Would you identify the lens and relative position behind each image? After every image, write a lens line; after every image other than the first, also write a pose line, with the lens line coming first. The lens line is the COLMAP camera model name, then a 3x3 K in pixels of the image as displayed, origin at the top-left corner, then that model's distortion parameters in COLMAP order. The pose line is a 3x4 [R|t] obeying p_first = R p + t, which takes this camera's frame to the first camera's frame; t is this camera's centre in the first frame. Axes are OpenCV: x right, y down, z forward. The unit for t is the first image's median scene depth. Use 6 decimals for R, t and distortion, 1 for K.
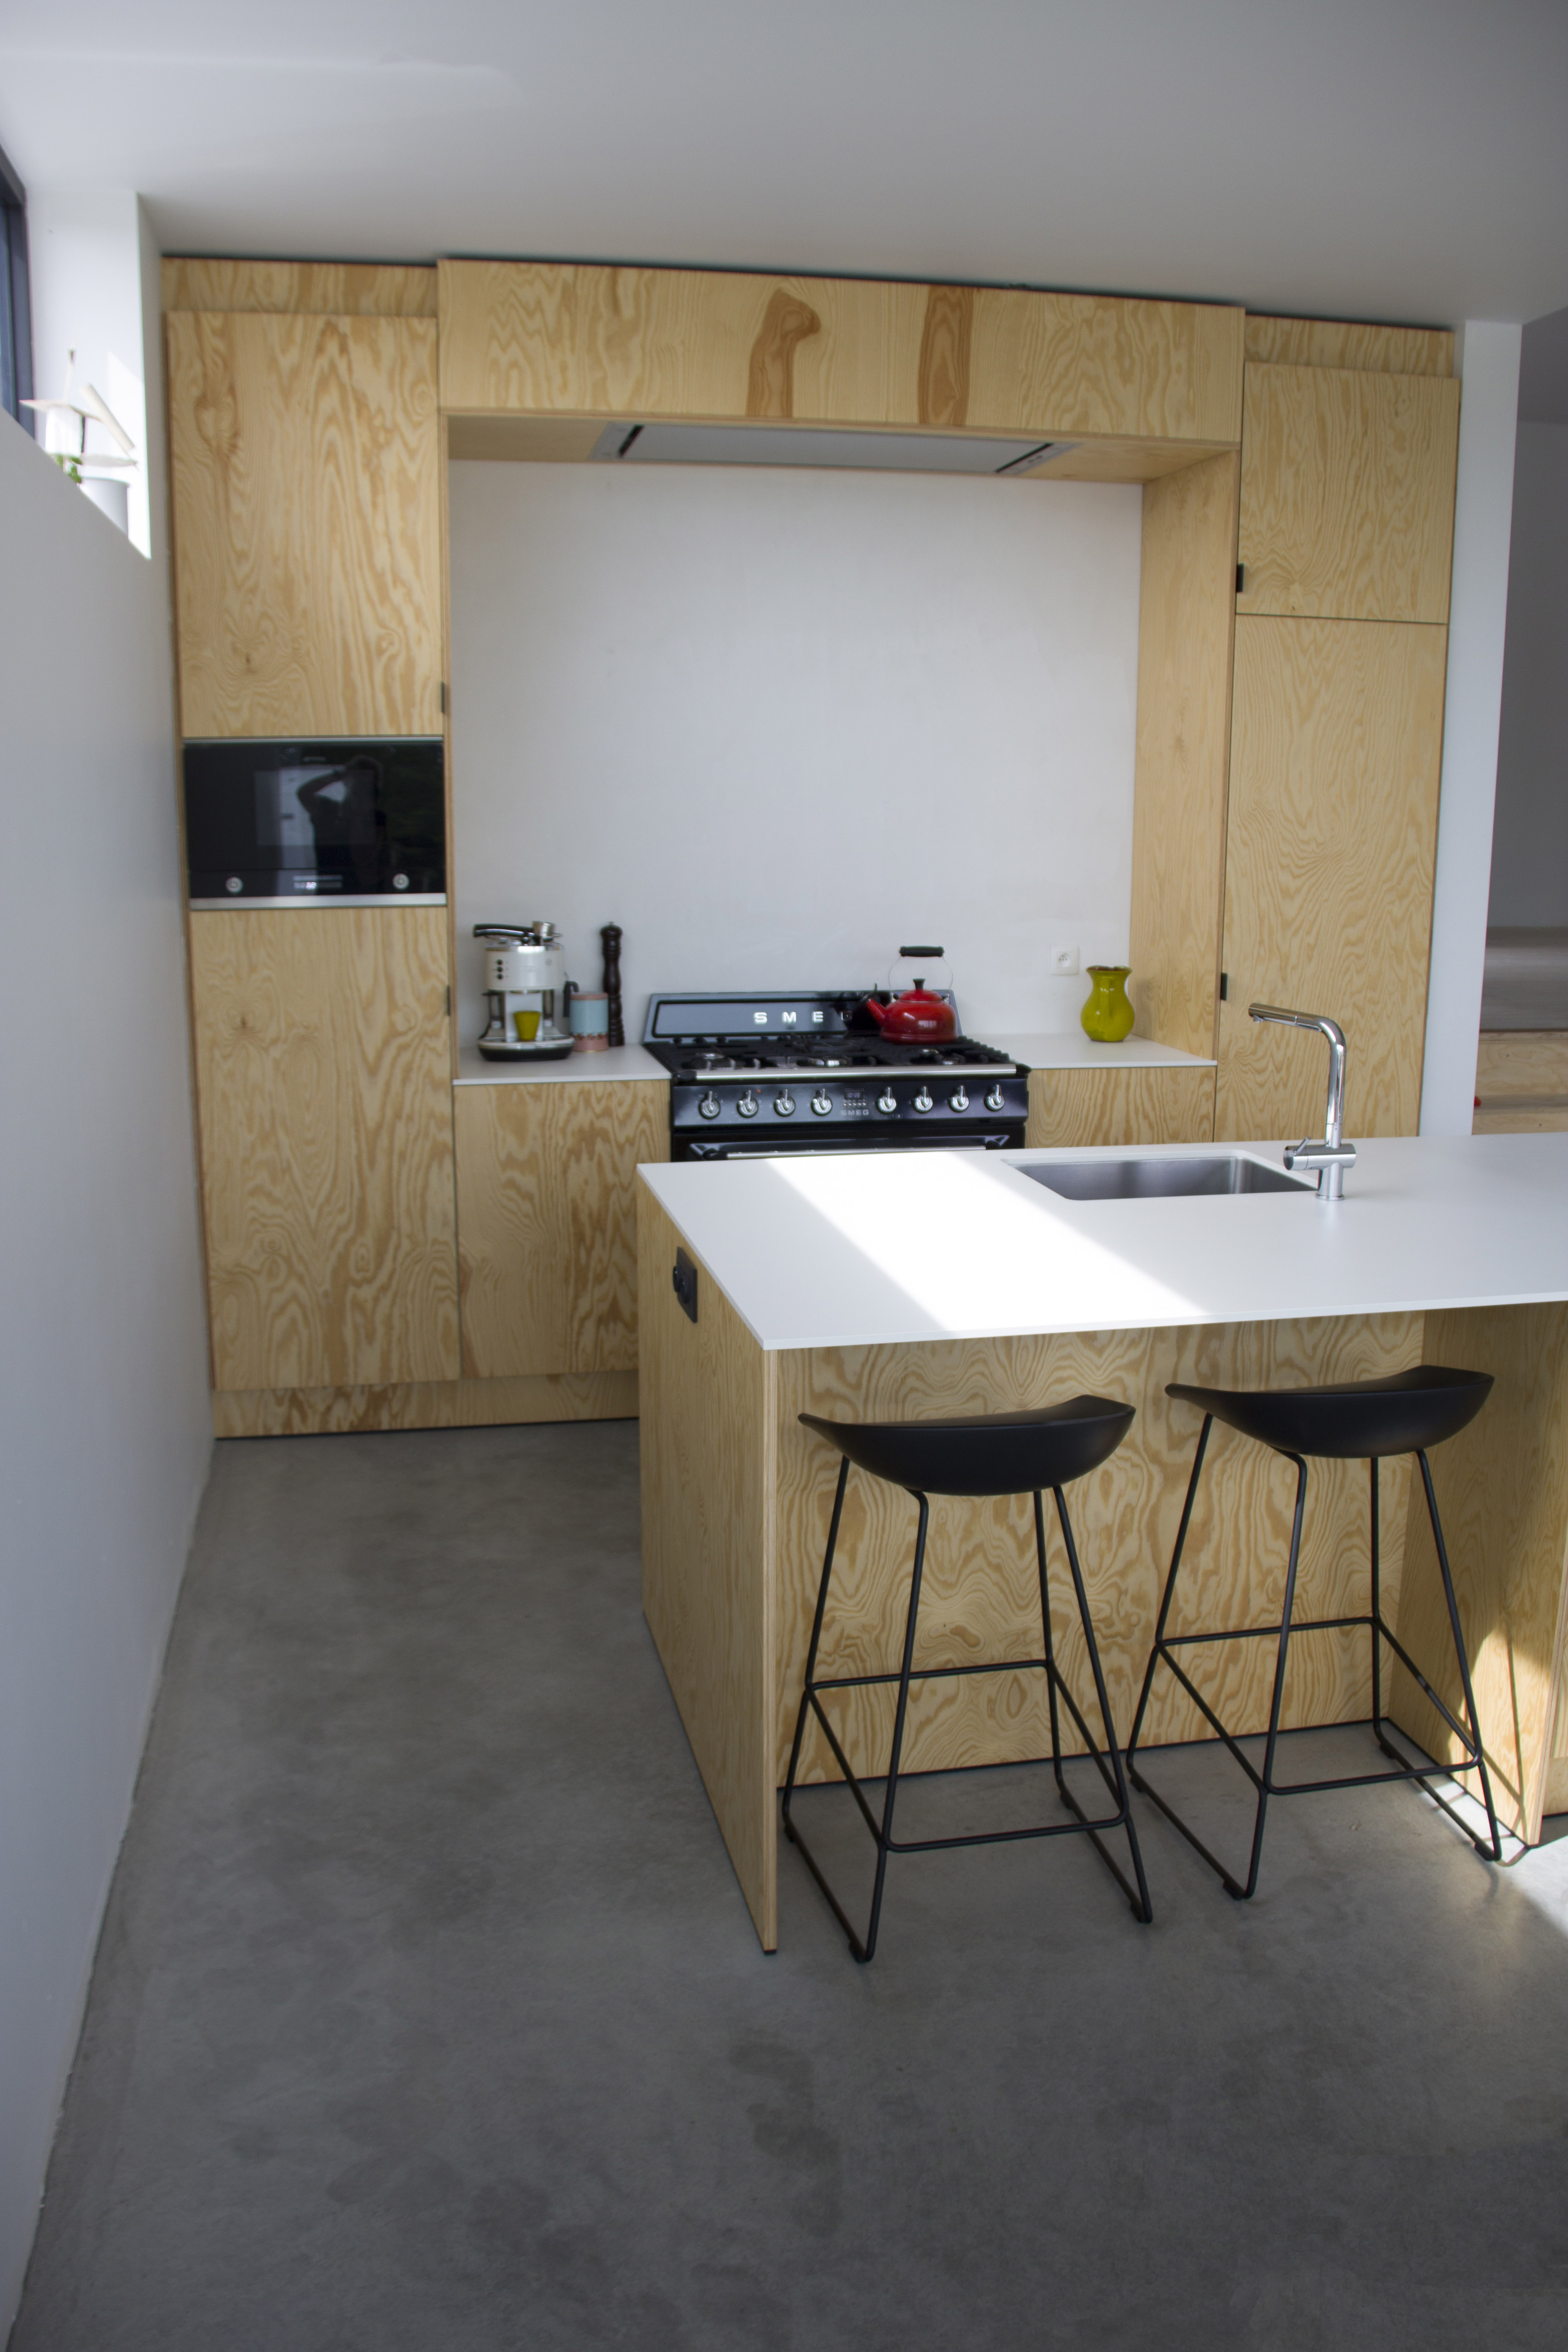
lens RADIAL K [[1972.8, 0, 806.4], [0, 1972.8, 1219.8], [0, 0, 1]] dist [-0.184586, 0.151705]
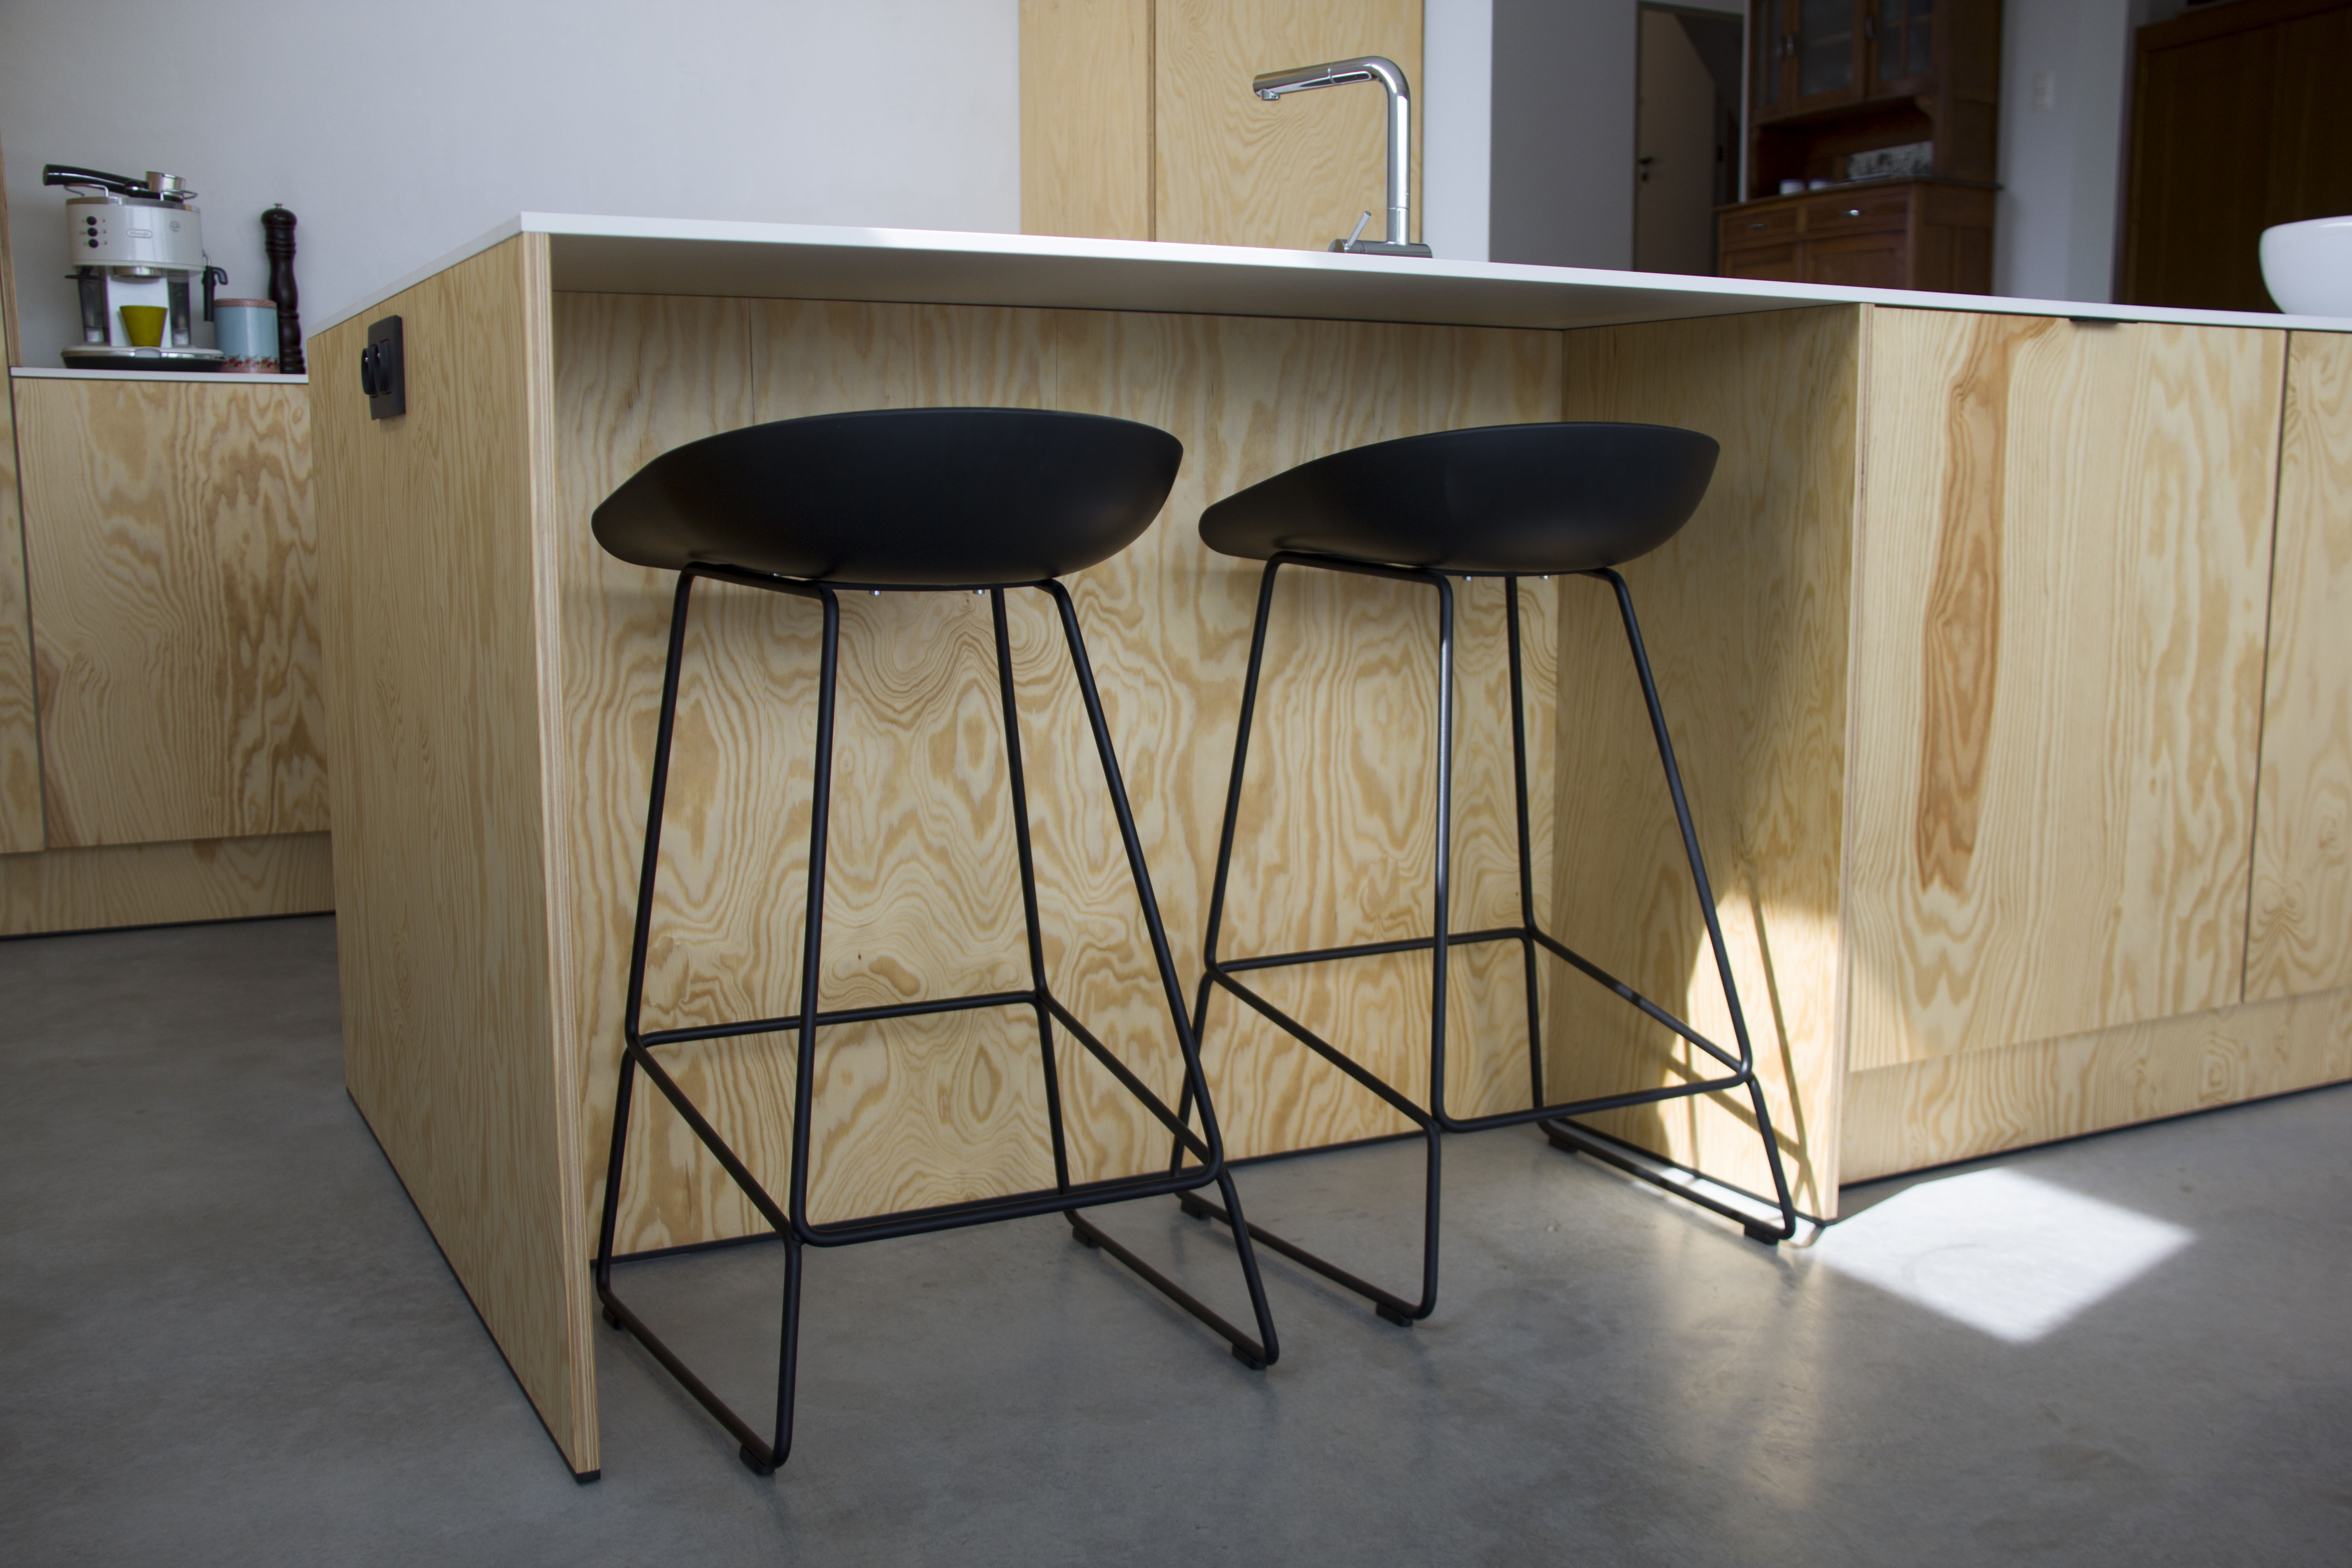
lens RADIAL K [[2246.4, 0, 1228.9], [0, 2246.4, 817.7], [0, 0, 1]] dist [-0.059823, 0.000000]
pose [[0.959903, -0.047890, 0.276211, -0.005868], [0.067605, 0.995766, -0.062294, 0.152299], [-0.272059, 0.078470, 0.959076, 0.220038]]
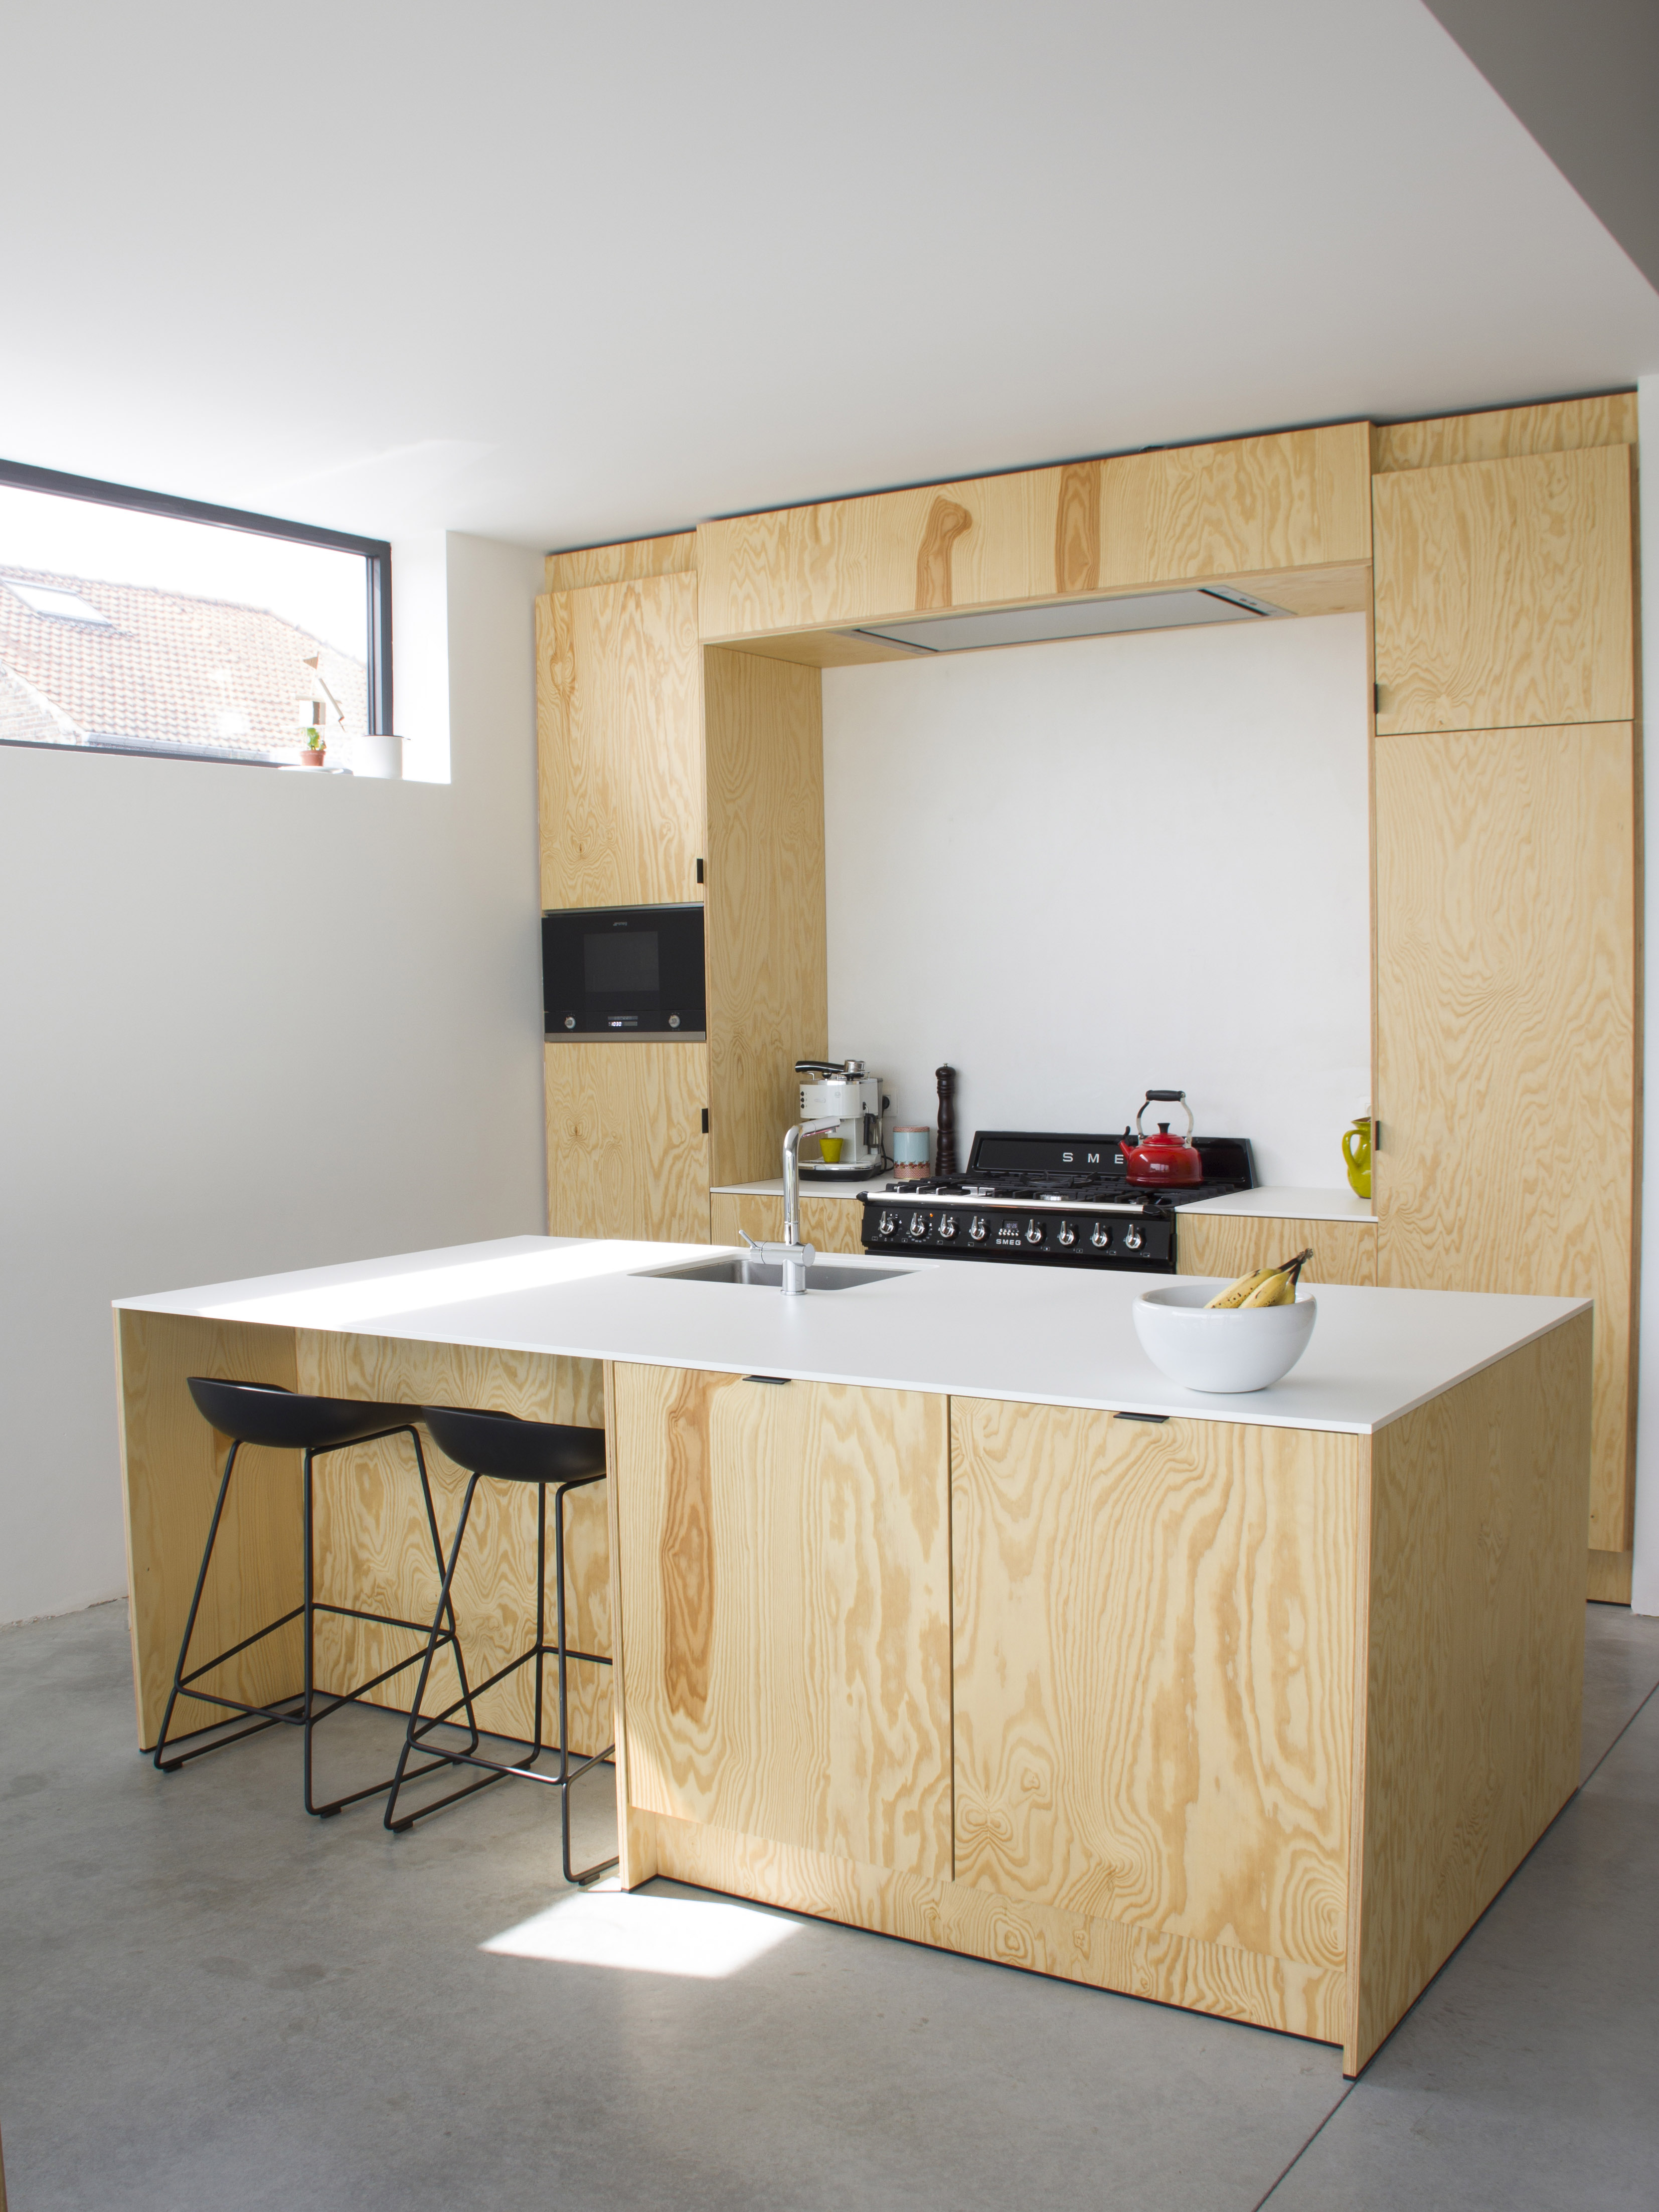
lens RADIAL K [[2199.3, 0, 841.8], [0, 2199.3, 1128.2], [0, 0, 1]] dist [-0.147883, 0.000000]
pose [[0.701608, 0.028983, -0.711973, 0.864739], [-0.133040, 0.986931, -0.090926, 0.004325], [0.700033, 0.158515, 0.696295, 0.123638]]
